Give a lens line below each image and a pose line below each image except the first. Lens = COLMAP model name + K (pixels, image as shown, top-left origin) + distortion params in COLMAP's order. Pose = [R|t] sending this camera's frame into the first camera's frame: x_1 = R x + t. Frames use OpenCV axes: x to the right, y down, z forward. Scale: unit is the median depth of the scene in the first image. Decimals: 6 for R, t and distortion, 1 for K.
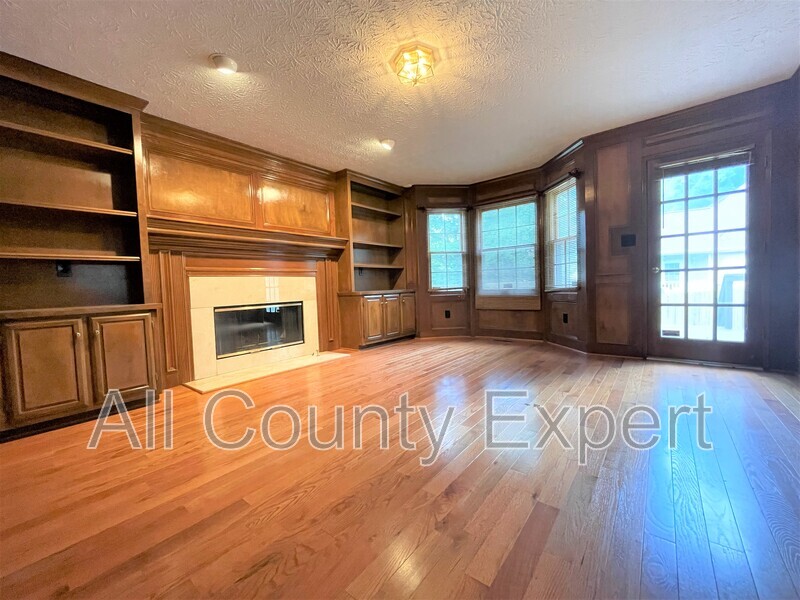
lens RADIAL K [[325.3, 0, 398.0], [0, 325.3, 300.1], [0, 0, 1]] dist [-0.007436, -0.000722]
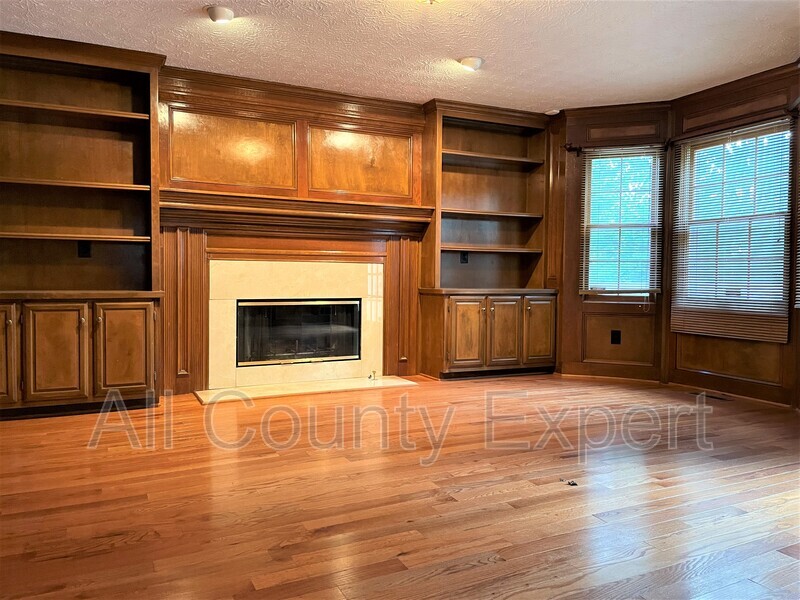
lens RADIAL K [[602.5, 0, 401.3], [0, 602.5, 299.1], [0, 0, 1]] dist [0.044533, -0.032251]
pose [[0.905351, 0.058503, -0.420616, 0.333173], [-0.058543, 0.998202, 0.012830, -0.017751], [0.420610, 0.013008, 0.907148, -0.127296]]
